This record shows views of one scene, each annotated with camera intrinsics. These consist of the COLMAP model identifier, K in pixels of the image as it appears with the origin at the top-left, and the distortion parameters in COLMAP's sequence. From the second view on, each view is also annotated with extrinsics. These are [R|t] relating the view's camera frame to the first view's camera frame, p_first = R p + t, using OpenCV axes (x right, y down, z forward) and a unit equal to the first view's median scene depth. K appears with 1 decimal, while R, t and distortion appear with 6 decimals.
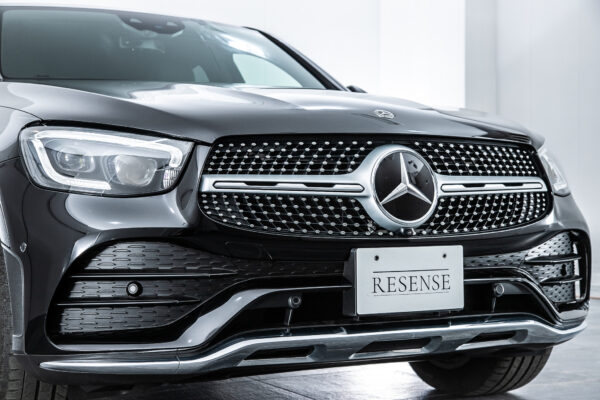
lens RADIAL K [[1028.8, 0, 304.1], [0, 1028.8, 197.7], [0, 0, 1]] dist [0.204393, 0.000000]
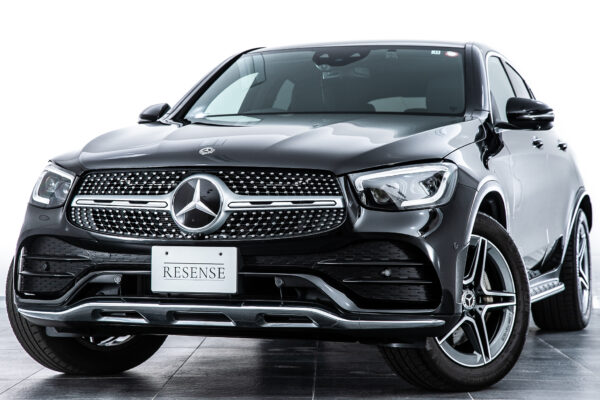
lens RADIAL K [[1419.5, 0, 289.5], [0, 1419.5, 230.1], [0, 0, 1]] dist [0.386951, 0.000000]
pose [[0.690597, 0.023586, -0.722855, 1.604412], [-0.003576, 0.999567, 0.029198, -0.032379], [0.723231, -0.017579, 0.690382, -0.250378]]
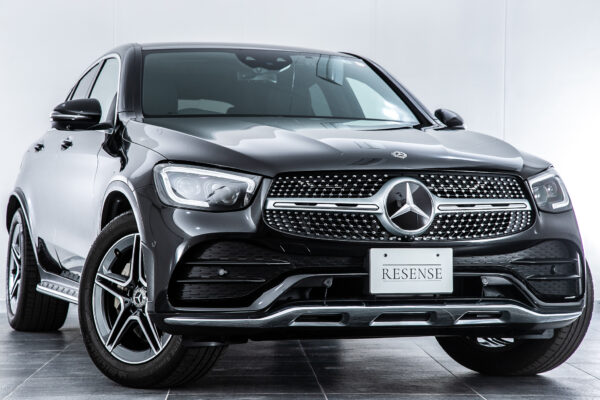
lens RADIAL K [[1427.1, 0, 302.6], [0, 1427.1, 203.1], [0, 0, 1]] dist [0.575263, 0.000000]
pose [[0.985501, 0.012599, -0.169200, 0.292127], [-0.011361, 0.999901, 0.008287, -0.030705], [0.169287, -0.006244, 0.985547, -1.006810]]
